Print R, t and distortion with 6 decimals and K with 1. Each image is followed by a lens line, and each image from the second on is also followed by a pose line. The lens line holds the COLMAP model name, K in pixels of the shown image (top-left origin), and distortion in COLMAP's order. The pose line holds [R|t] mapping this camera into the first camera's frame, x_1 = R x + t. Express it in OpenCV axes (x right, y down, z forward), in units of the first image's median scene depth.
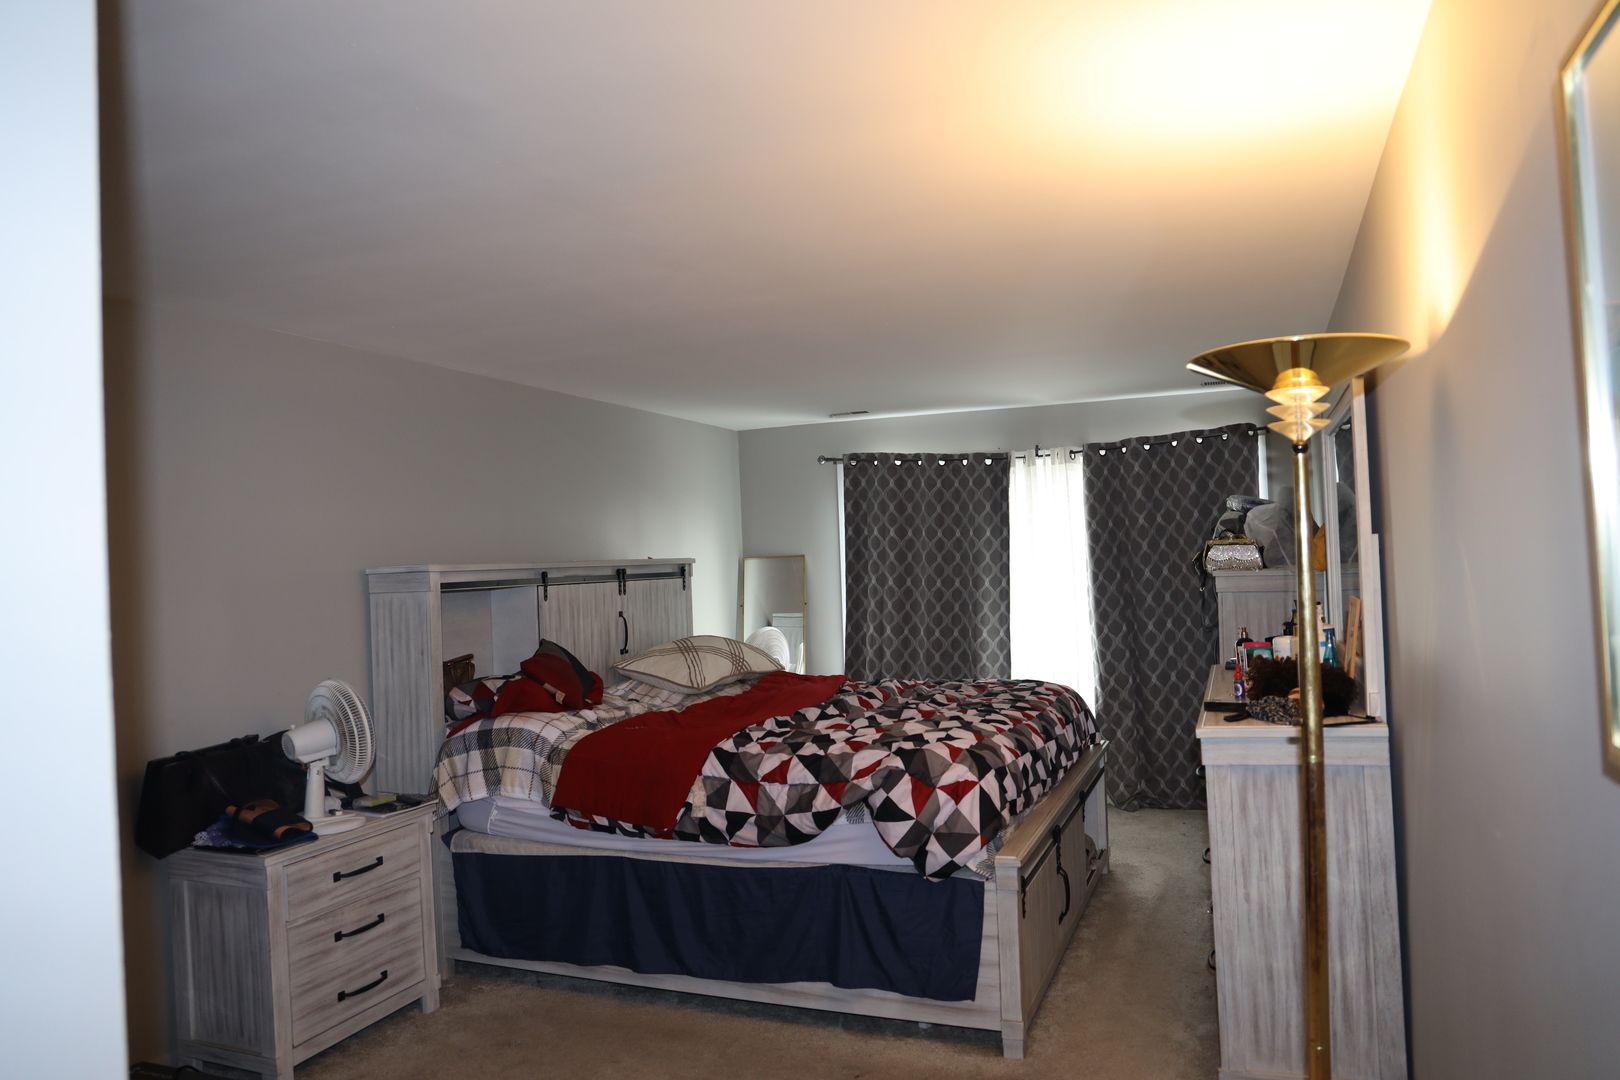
lens RADIAL K [[1111.5, 0, 810.8], [0, 1111.5, 541.2], [0, 0, 1]] dist [-0.091401, 0.070130]
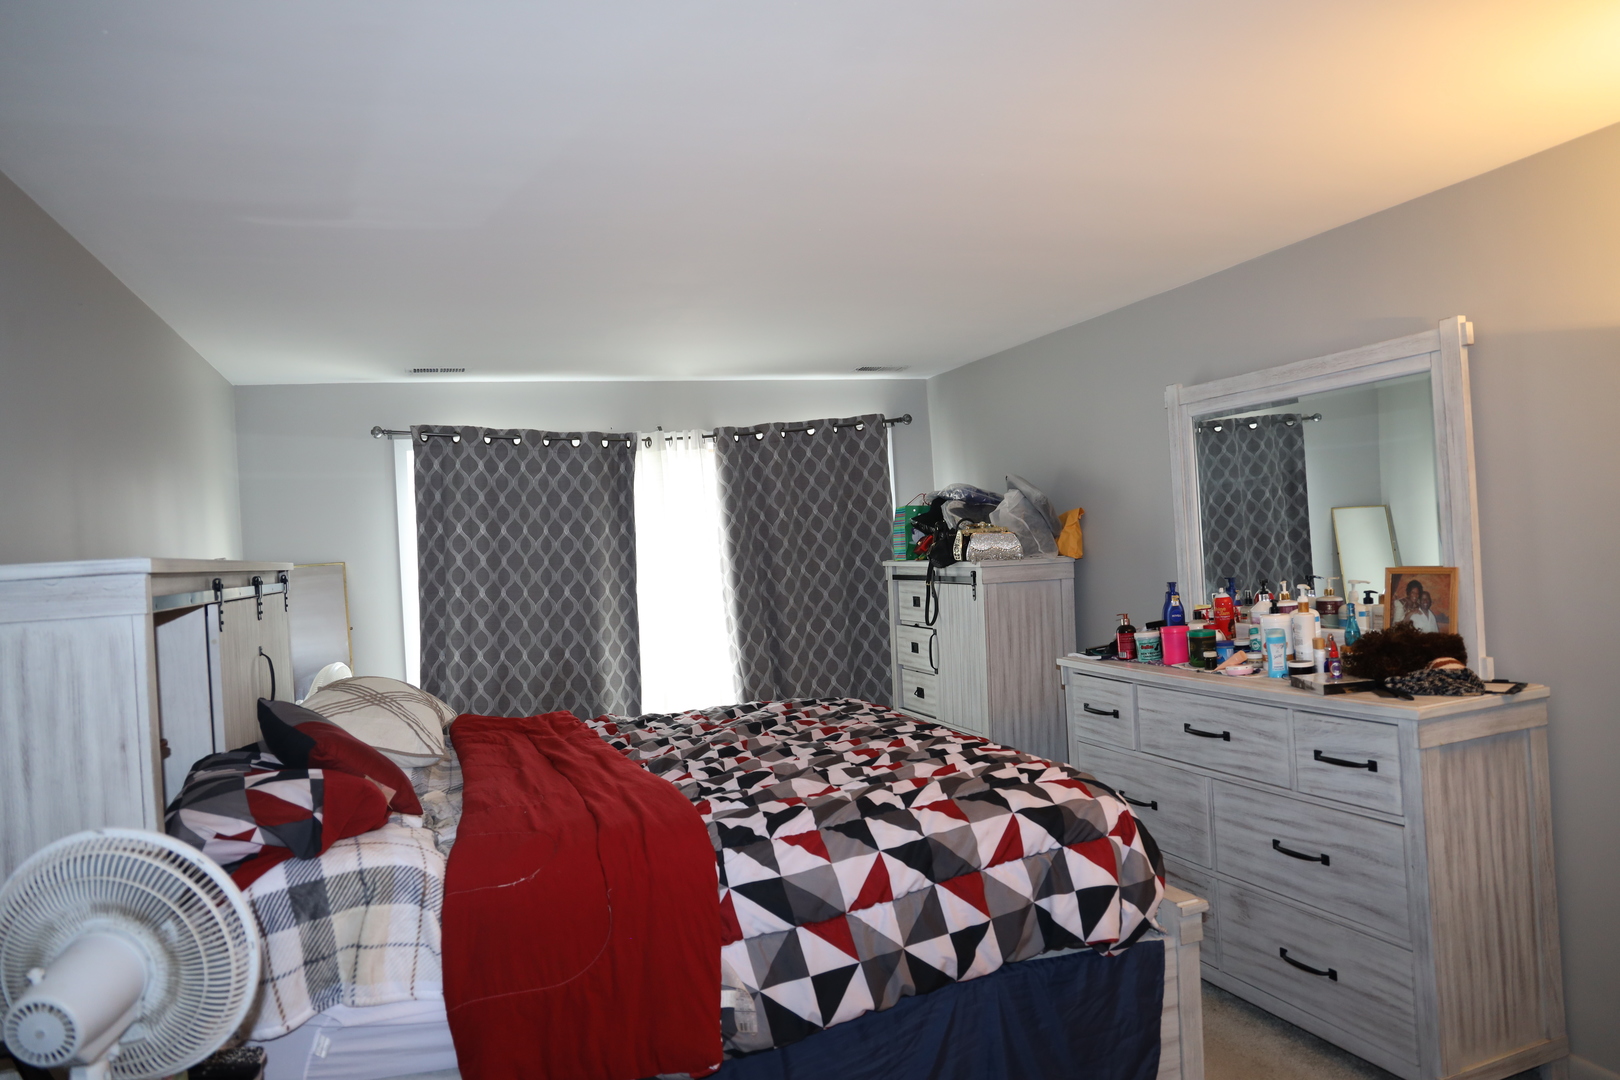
lens RADIAL K [[1111.5, 0, 810.8], [0, 1111.5, 541.2], [0, 0, 1]] dist [-0.091401, 0.070130]
pose [[0.754088, -0.003632, 0.656763, -0.279548], [0.016985, 0.999758, -0.013973, 0.015984], [-0.656554, 0.021692, 0.753967, 0.292820]]
